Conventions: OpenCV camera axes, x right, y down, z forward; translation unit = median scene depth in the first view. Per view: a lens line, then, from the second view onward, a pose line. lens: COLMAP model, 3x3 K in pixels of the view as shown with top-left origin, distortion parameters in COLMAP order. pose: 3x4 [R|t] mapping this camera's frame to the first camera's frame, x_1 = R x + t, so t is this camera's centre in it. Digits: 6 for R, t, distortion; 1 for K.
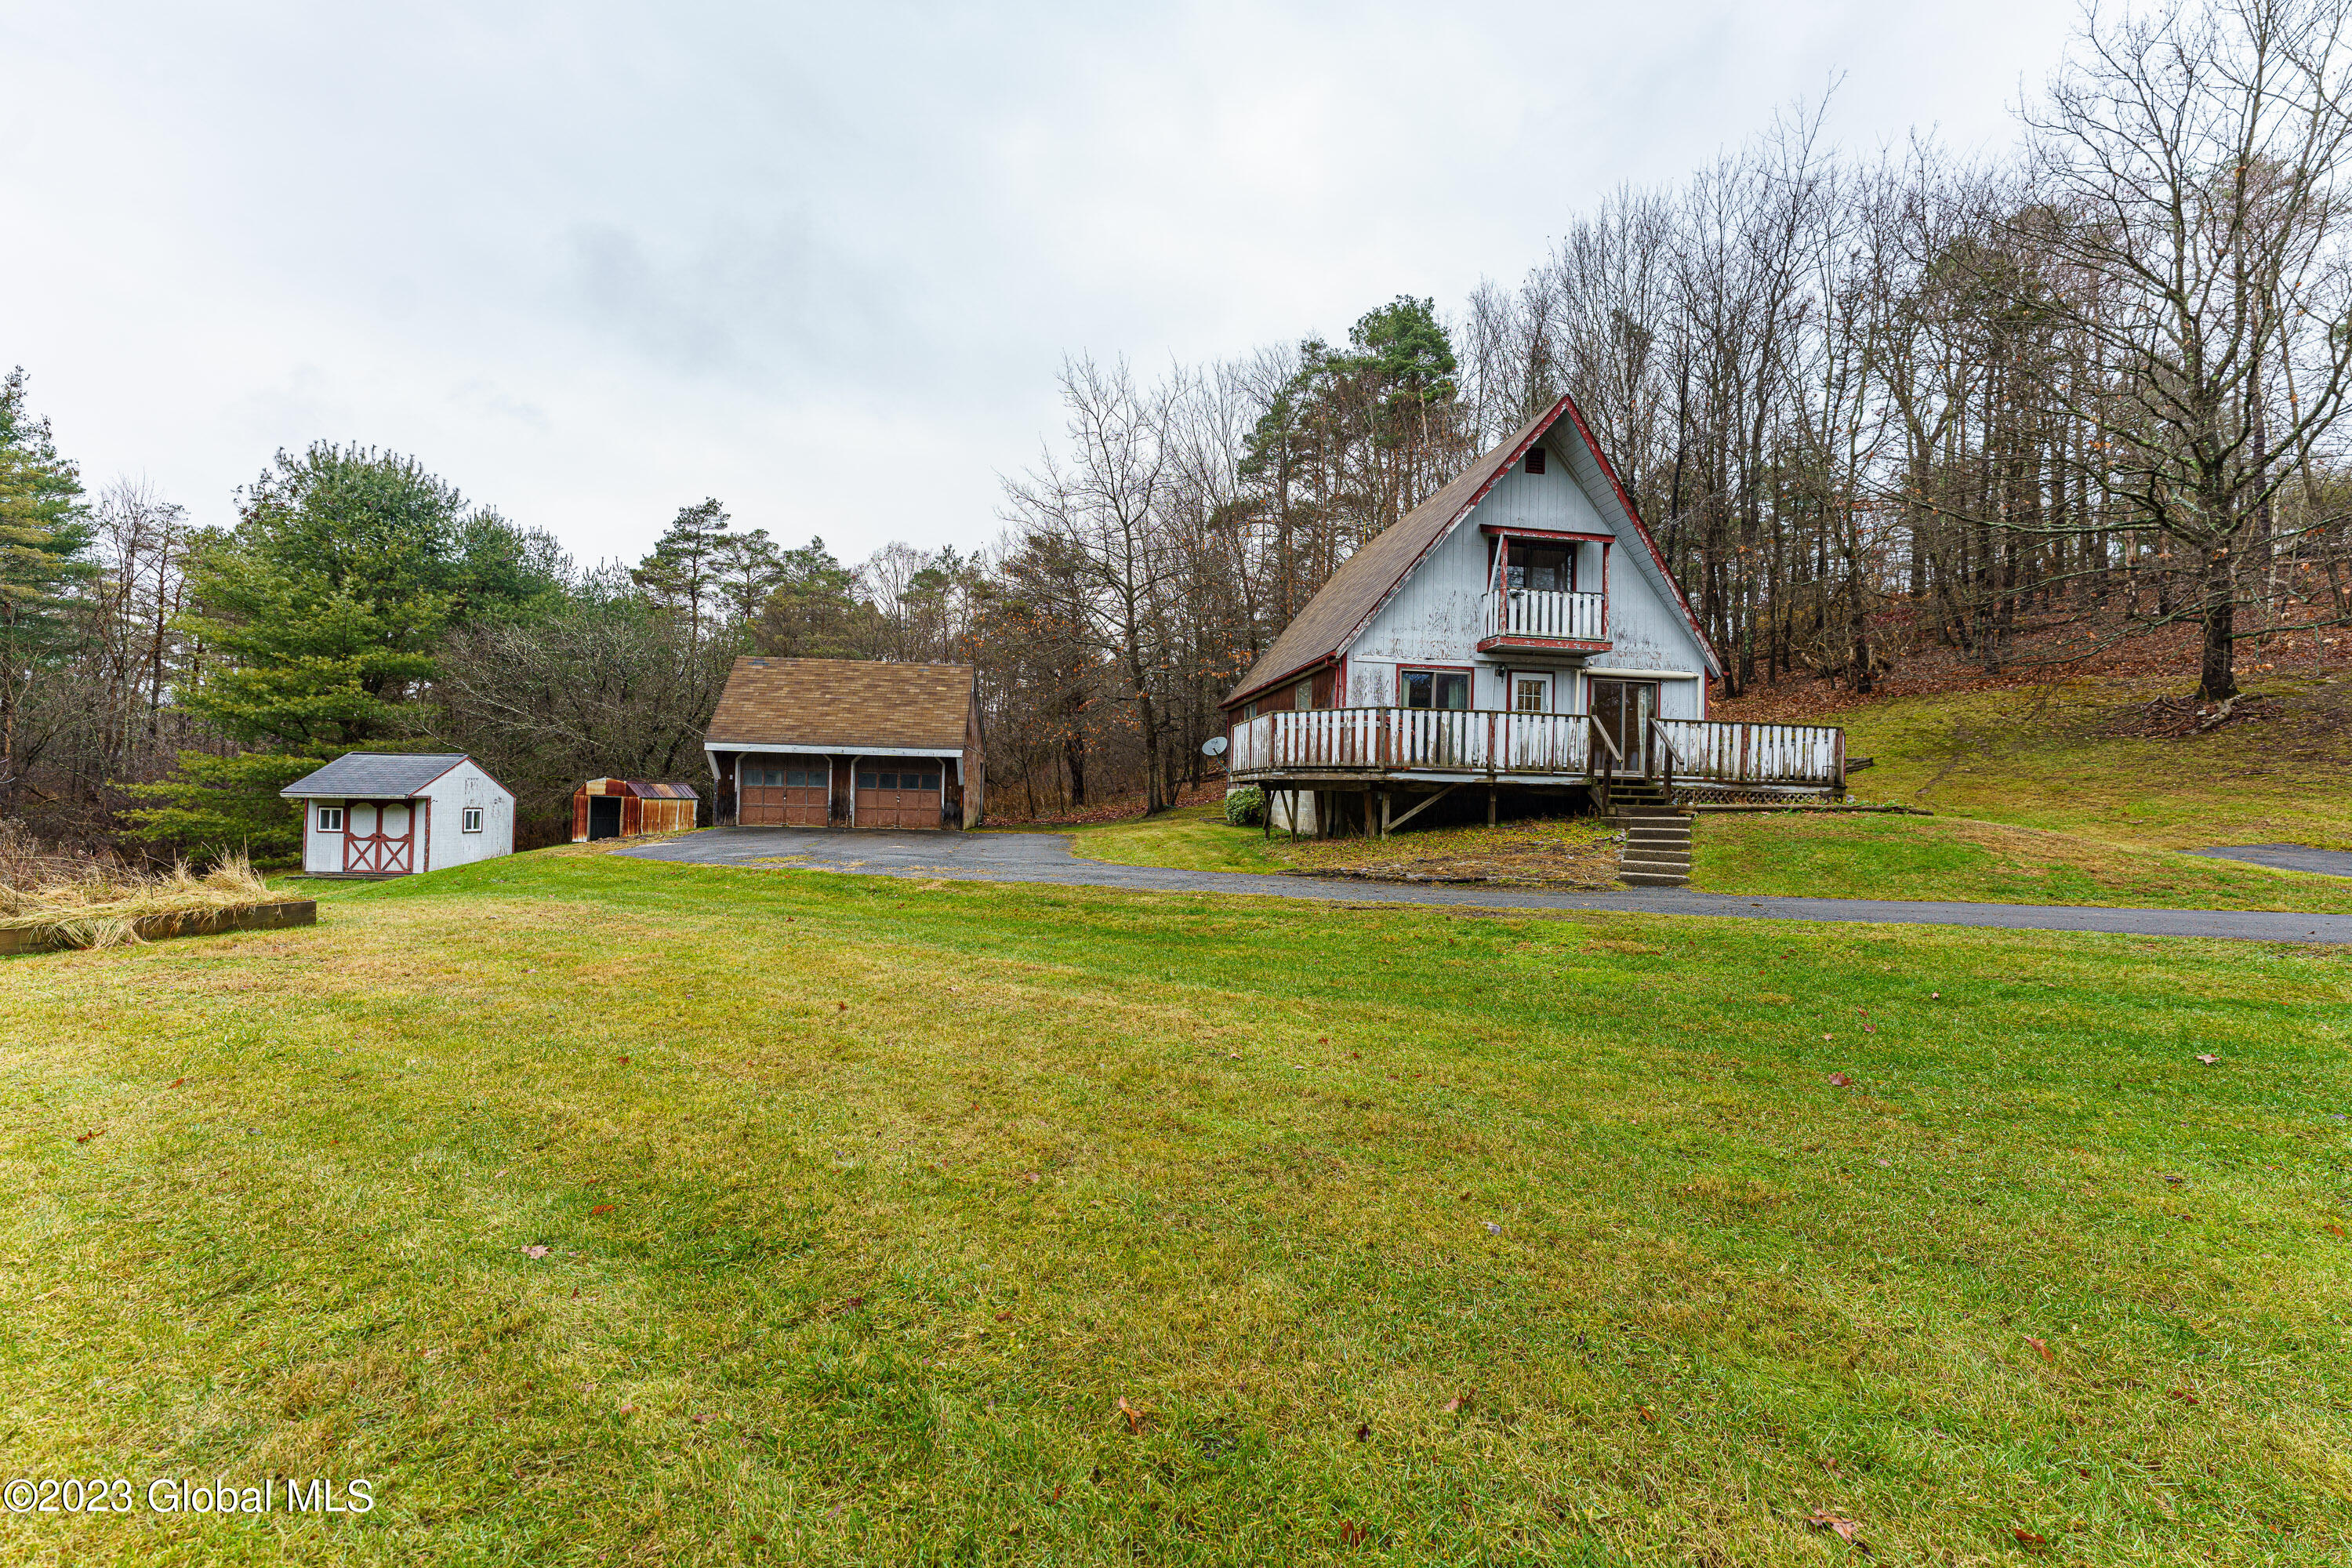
lens RADIAL K [[934.3, 0, 1178.3], [0, 934.3, 782.3], [0, 0, 1]] dist [-0.000633, 0.000323]
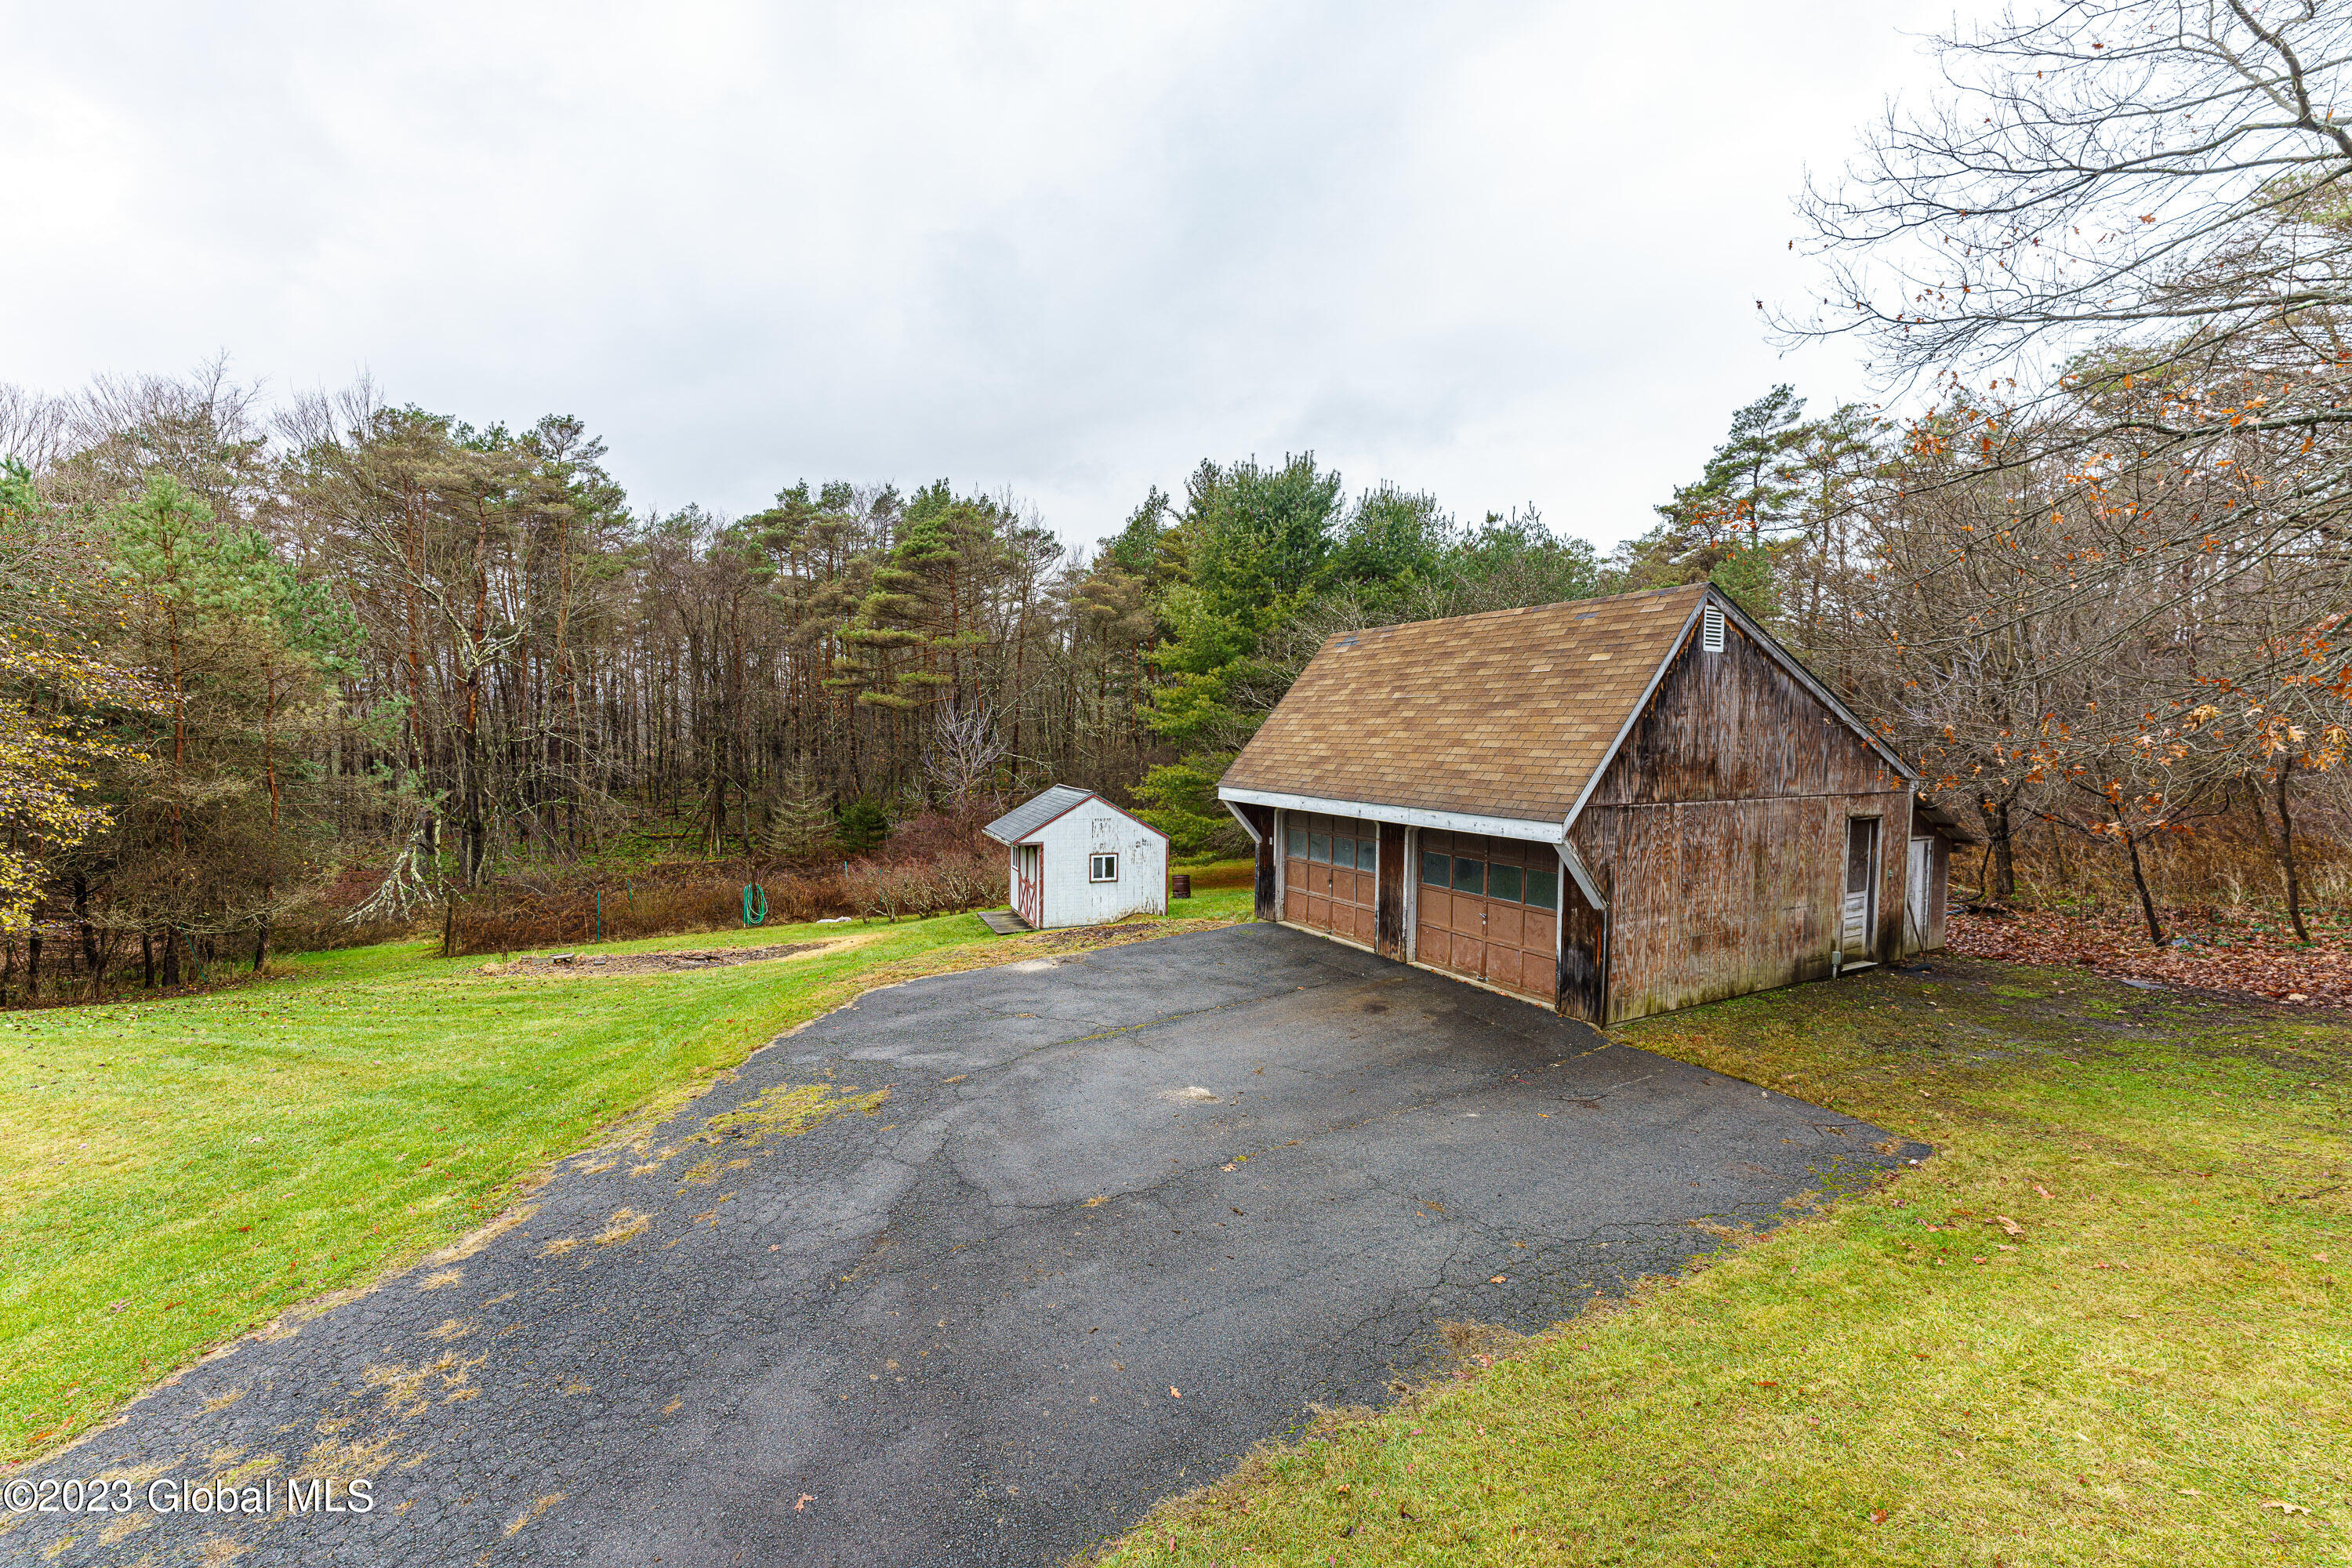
lens RADIAL K [[934.3, 0, 1173.4], [0, 934.3, 777.3], [0, 0, 1]] dist [-0.000633, 0.000323]
pose [[0.378089, 0.028084, -0.925343, 0.051363], [0.018324, 0.999117, 0.037811, -0.062674], [0.925588, -0.031252, 0.377240, 0.627438]]
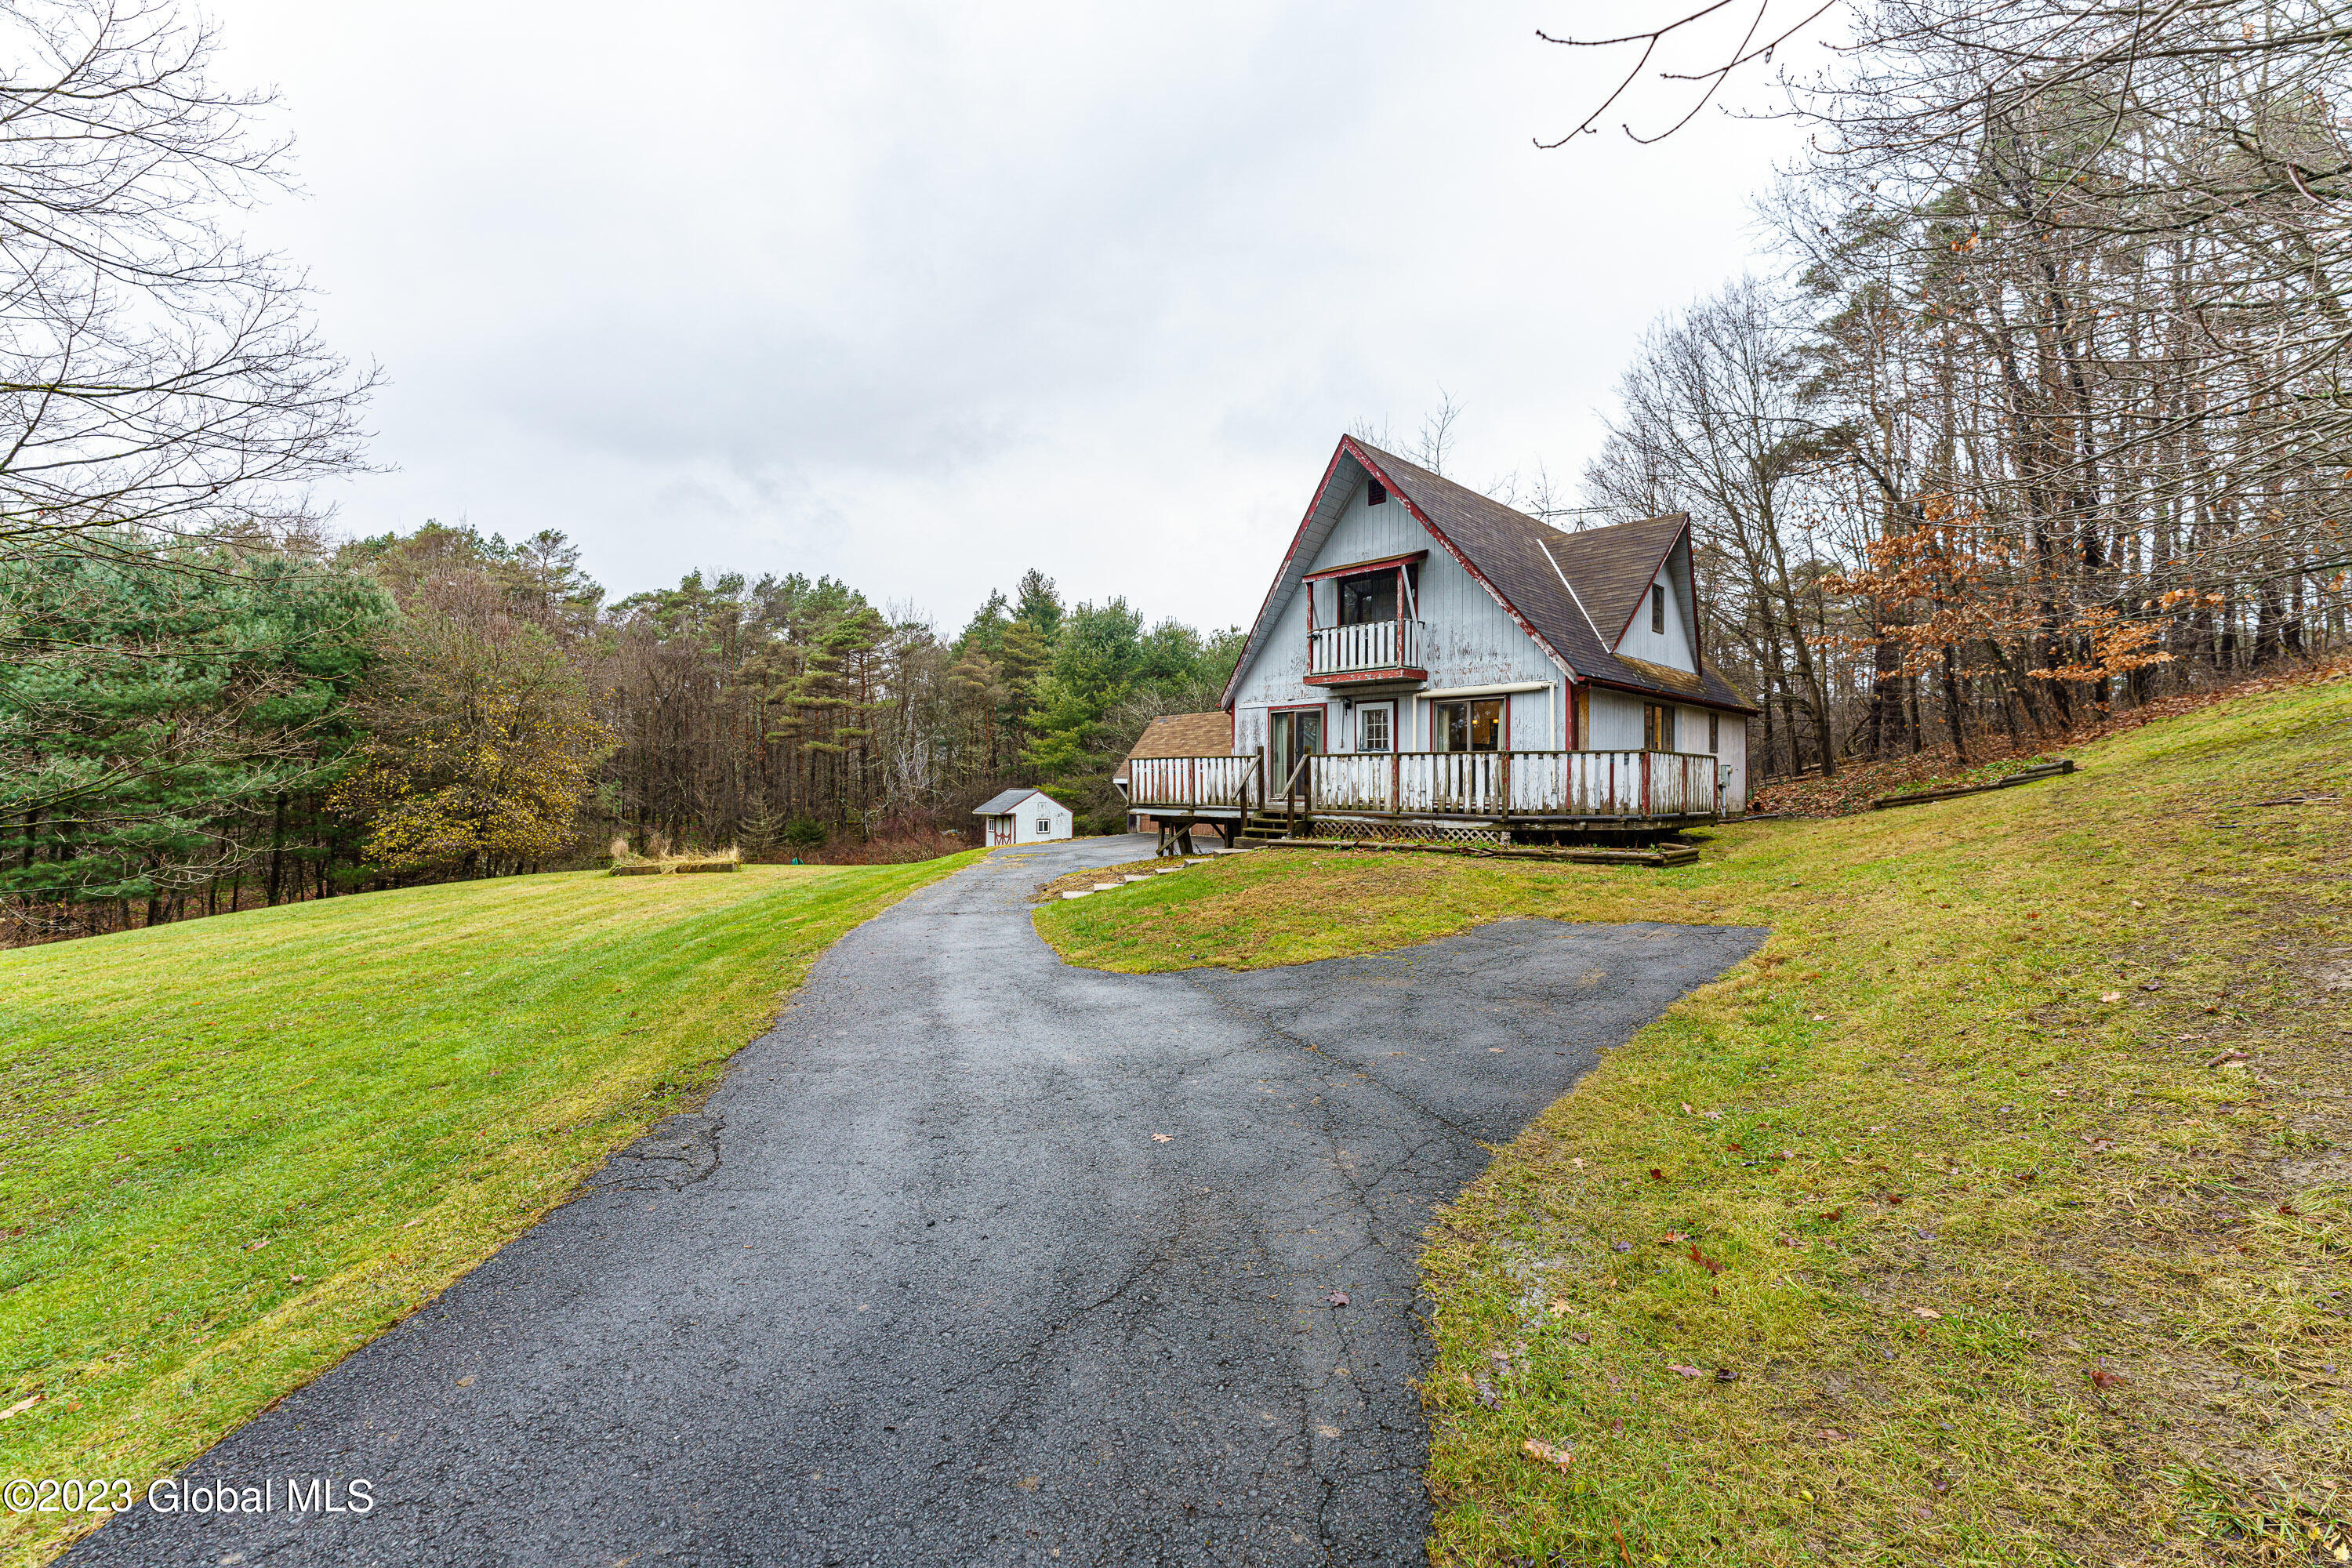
lens RADIAL K [[934.3, 0, 1174.8], [0, 934.3, 768.6], [0, 0, 1]] dist [-0.000633, 0.000323]
pose [[0.587319, -0.034317, -0.808627, 0.690600], [0.028158, 0.999362, -0.021960, -0.018730], [0.808865, -0.009871, 0.587911, 0.143938]]
